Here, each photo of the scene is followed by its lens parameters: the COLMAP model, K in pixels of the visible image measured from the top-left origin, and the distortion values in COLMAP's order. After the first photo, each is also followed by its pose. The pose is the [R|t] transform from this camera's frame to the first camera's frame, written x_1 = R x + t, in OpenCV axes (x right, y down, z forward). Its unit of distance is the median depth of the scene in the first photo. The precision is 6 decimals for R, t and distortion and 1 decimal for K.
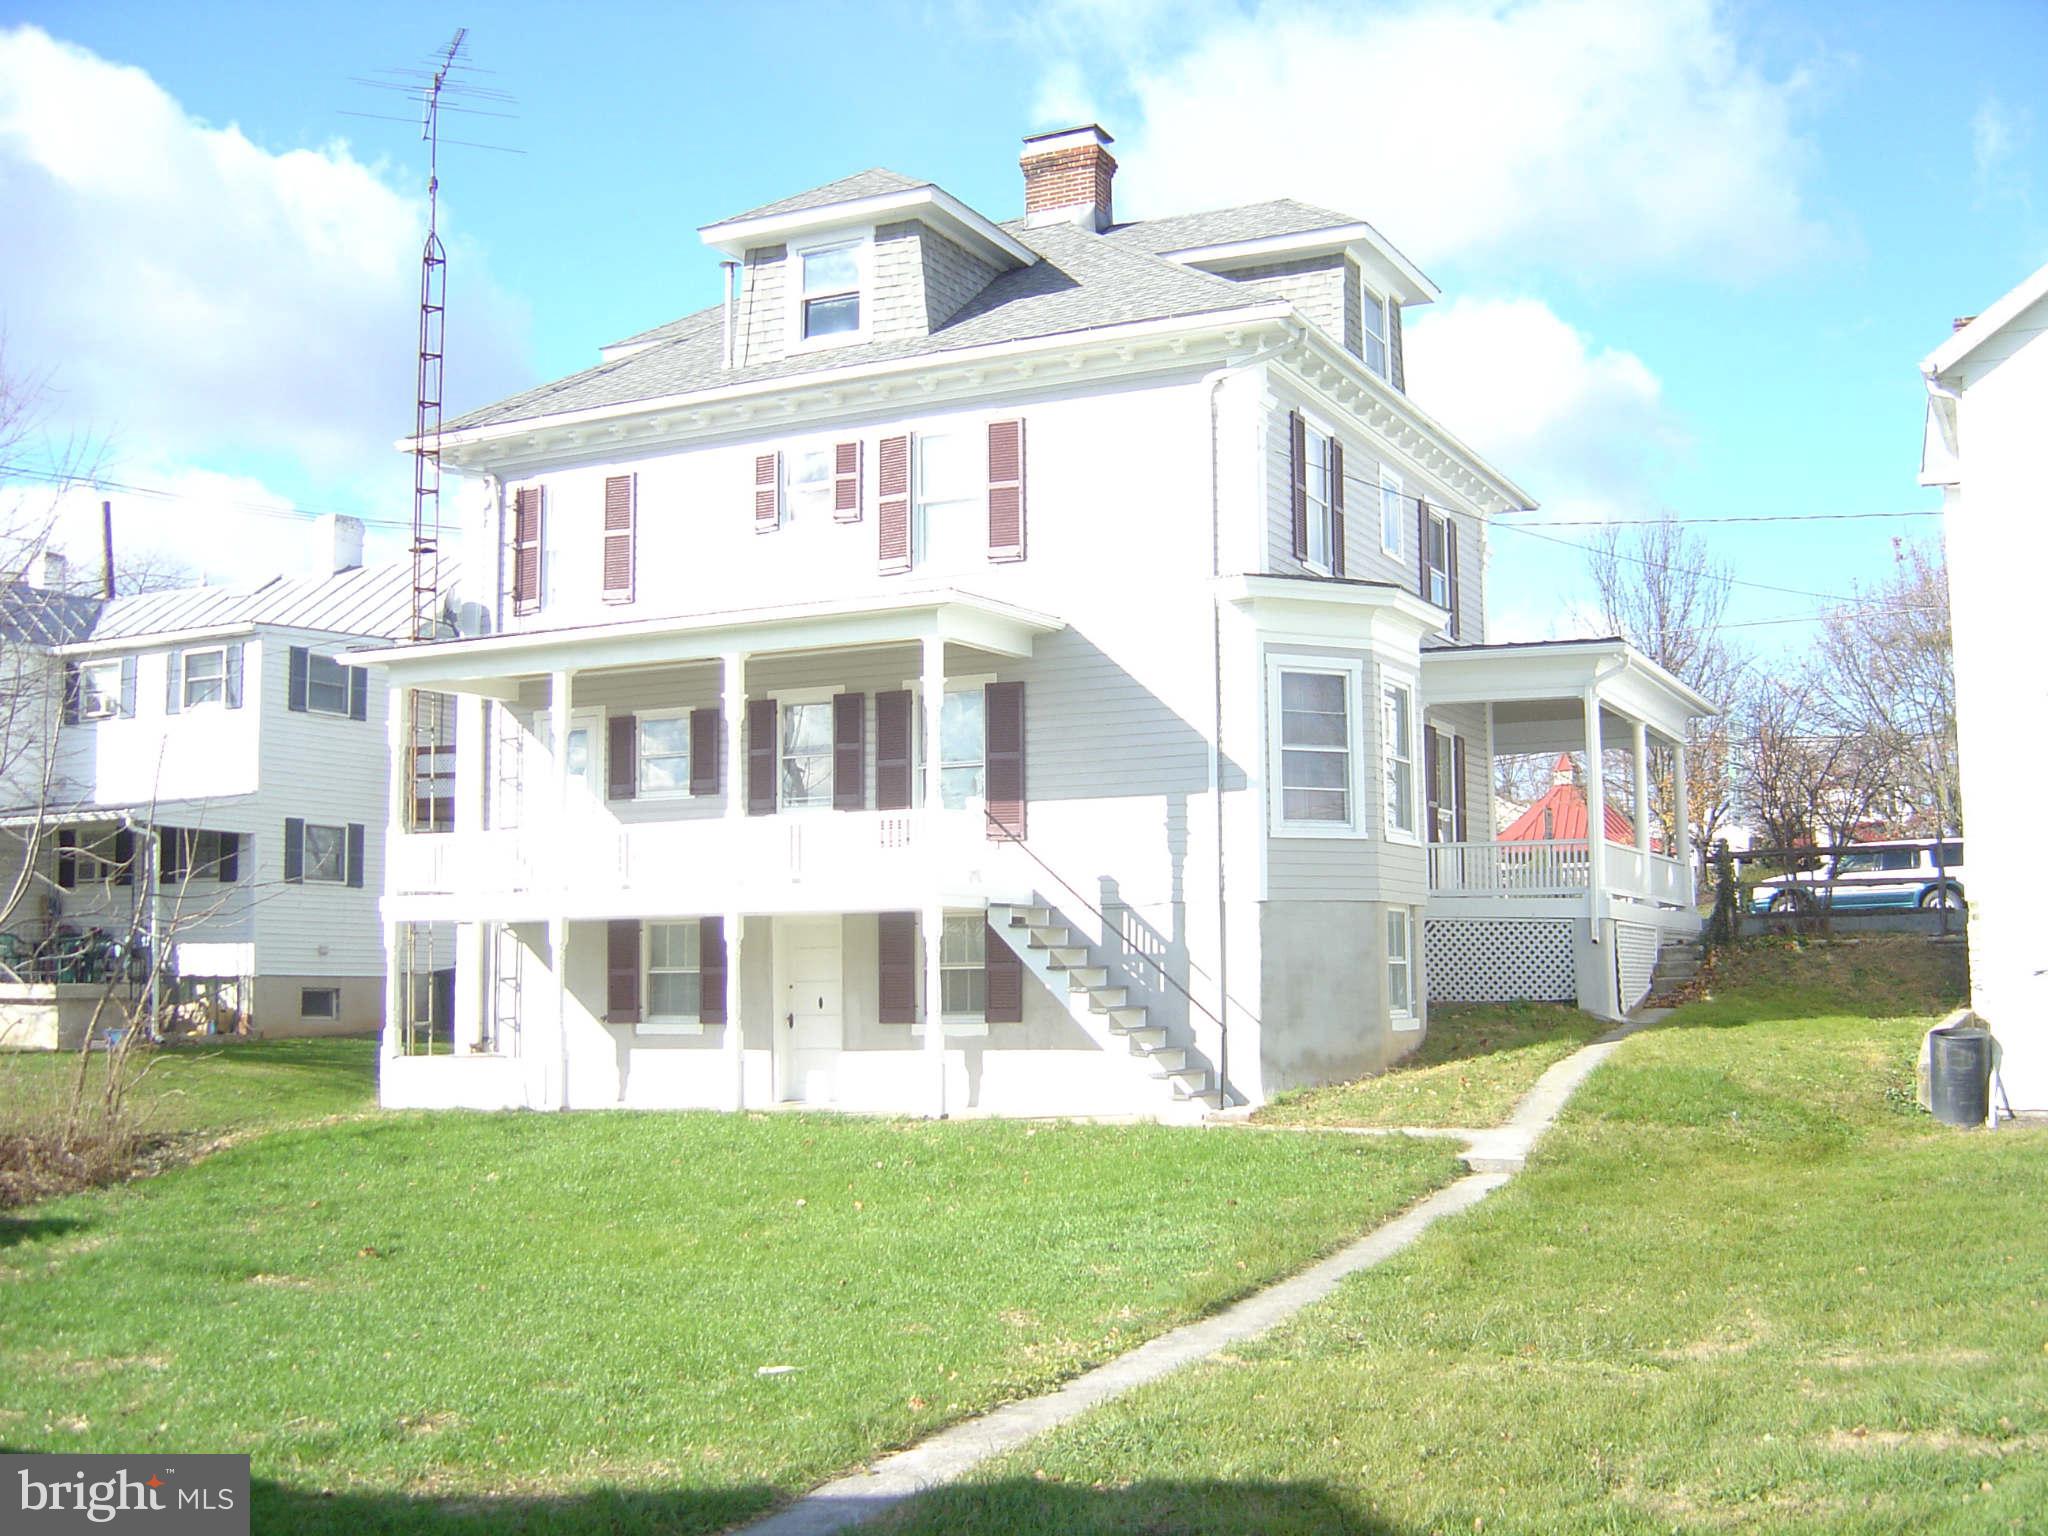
lens RADIAL K [[2275.5, 0, 1024.0], [0, 2275.5, 768.0], [0, 0, 1]] dist [-0.136501, -0.016514]
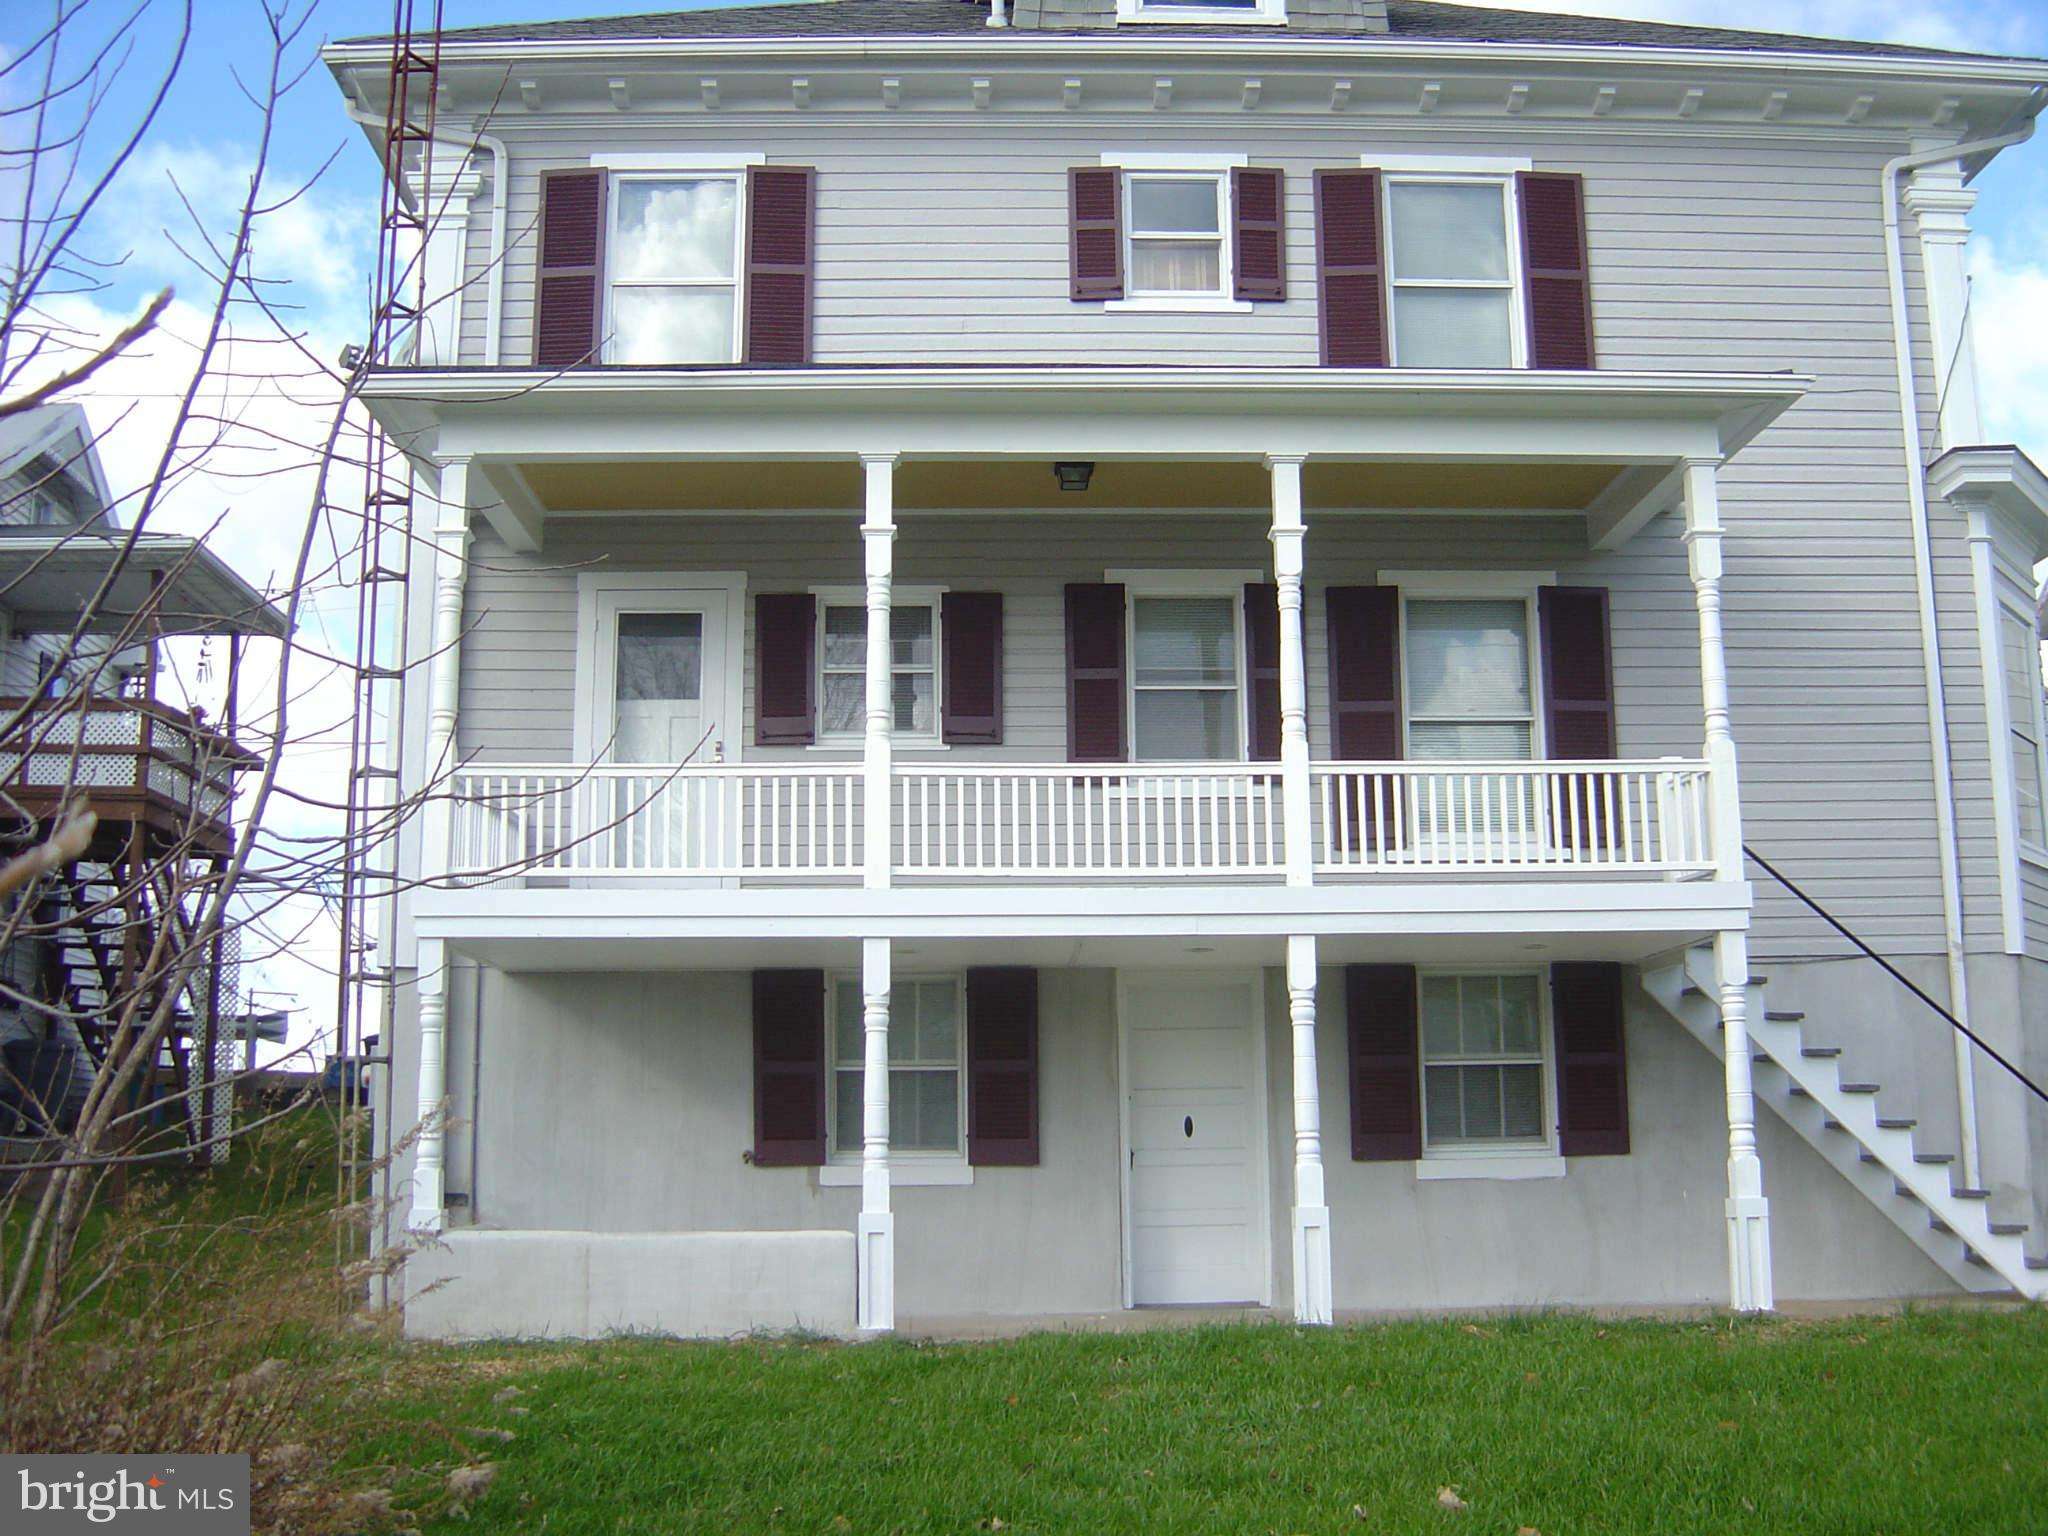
lens RADIAL K [[2275.5, 0, 1024.0], [0, 2275.5, 768.0], [0, 0, 1]] dist [-0.136501, -0.016514]
pose [[0.866358, 0.073179, 0.494033, -0.426651], [-0.040859, 0.996276, -0.075921, 0.062216], [-0.497749, 0.045589, 0.866122, 0.546267]]
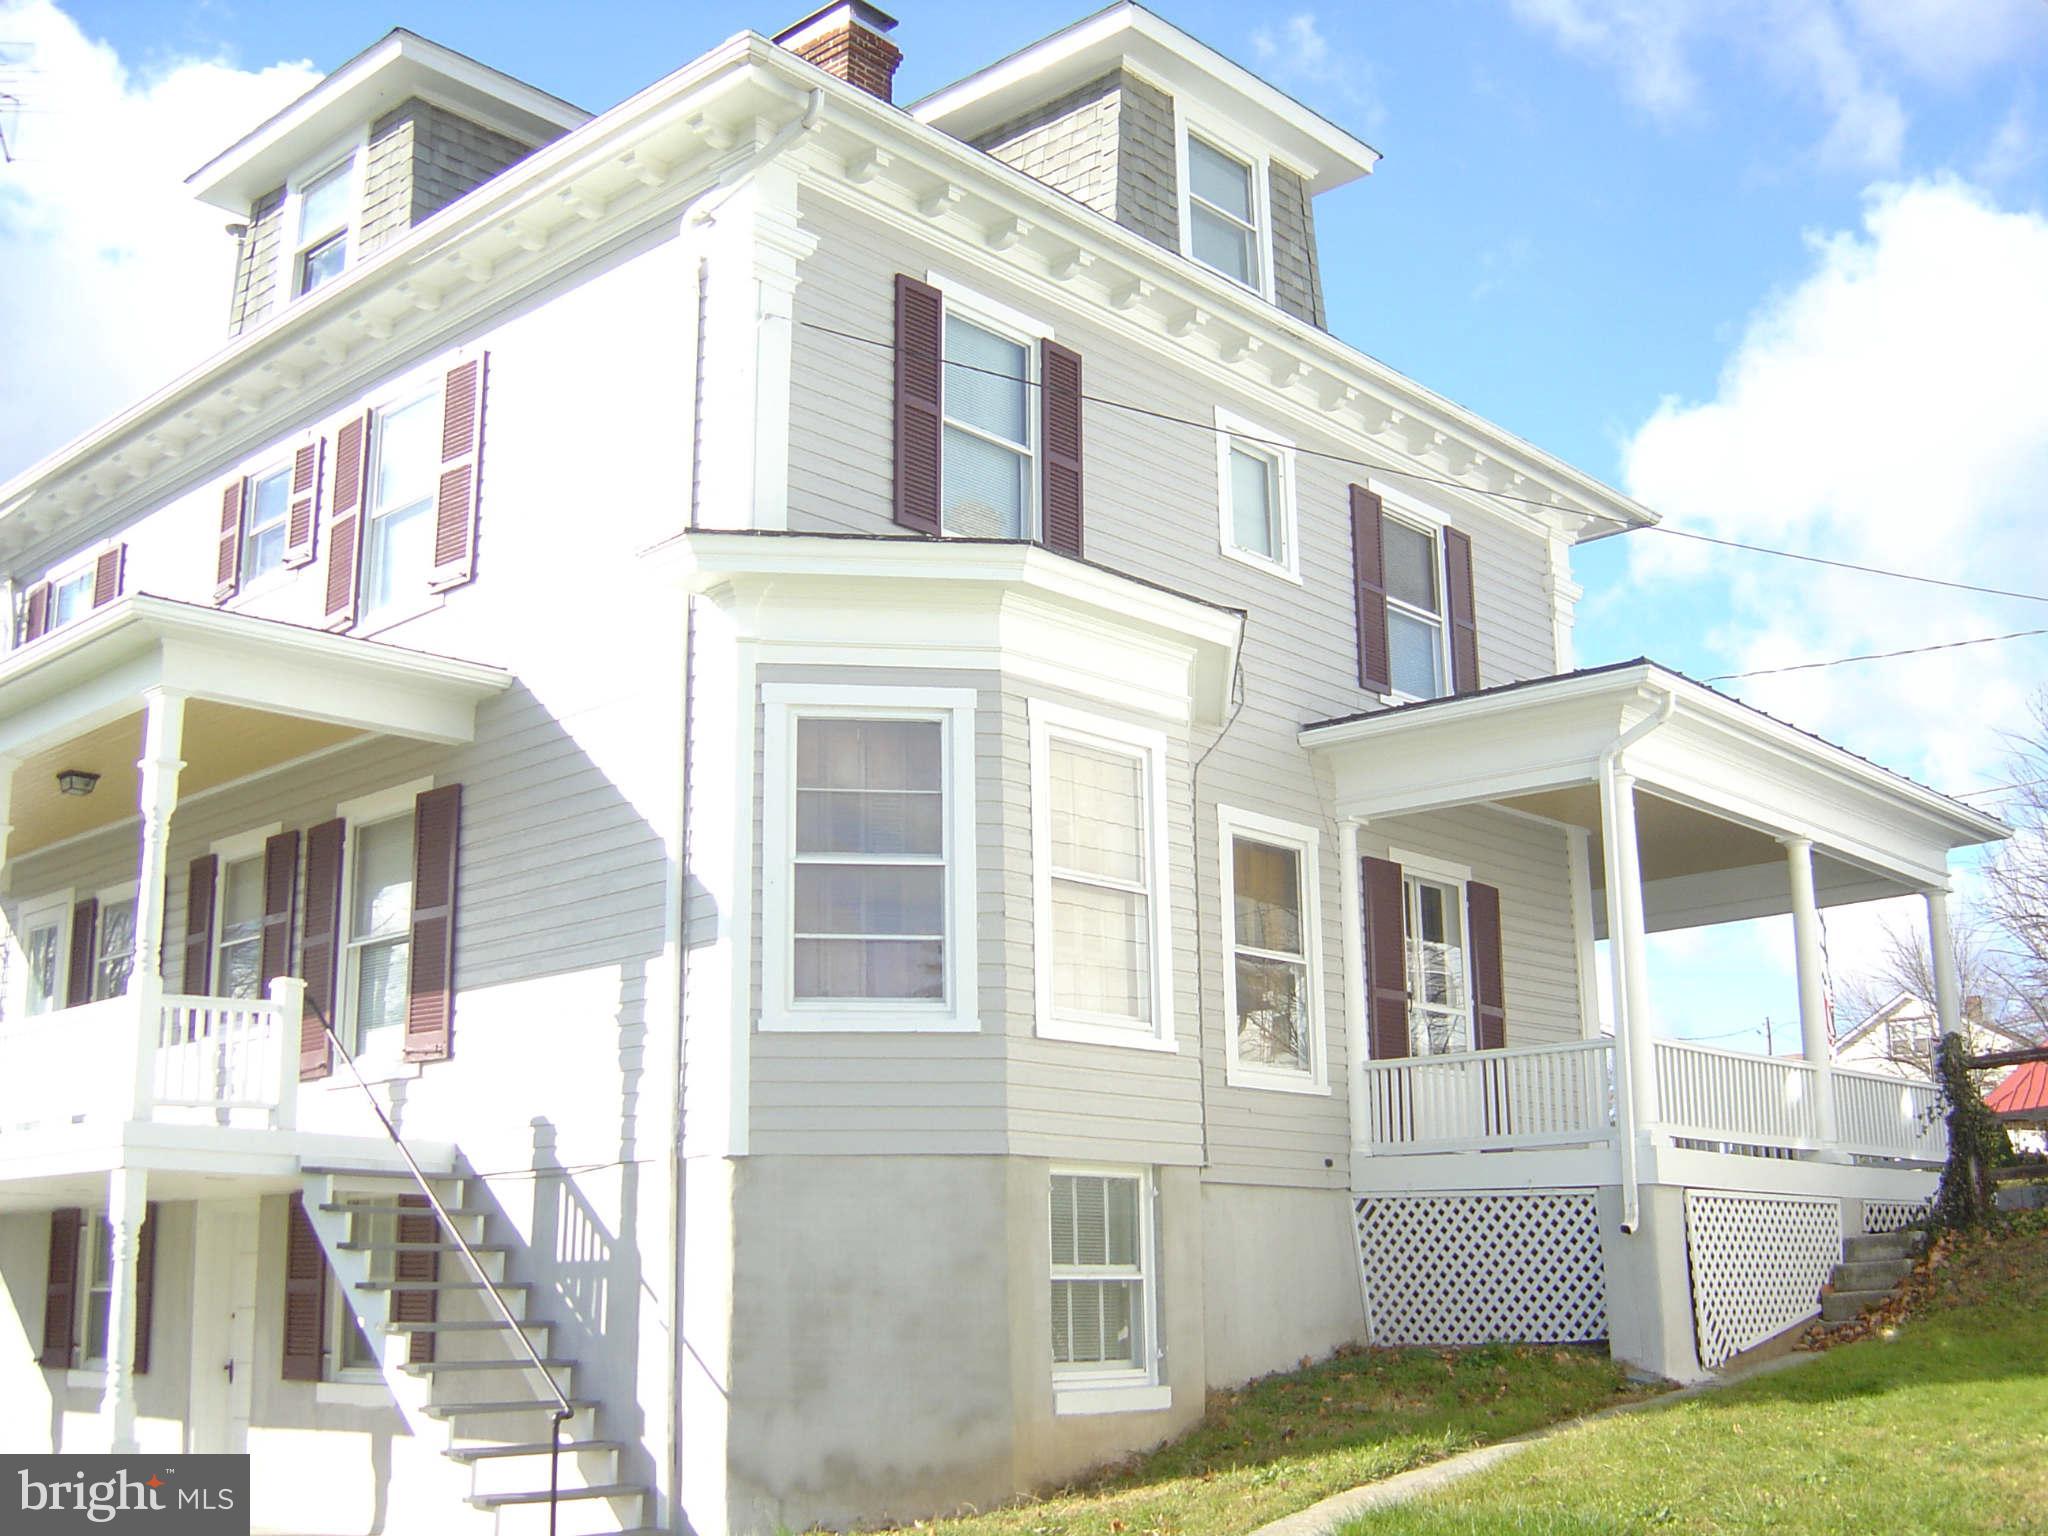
lens RADIAL K [[2275.5, 0, 1024.0], [0, 2275.5, 768.0], [0, 0, 1]] dist [-0.136501, -0.016514]
pose [[0.961264, -0.069938, -0.266609, 0.287079], [0.032860, 0.989453, -0.141080, 0.042891], [0.273664, 0.126854, 0.953423, 0.486839]]
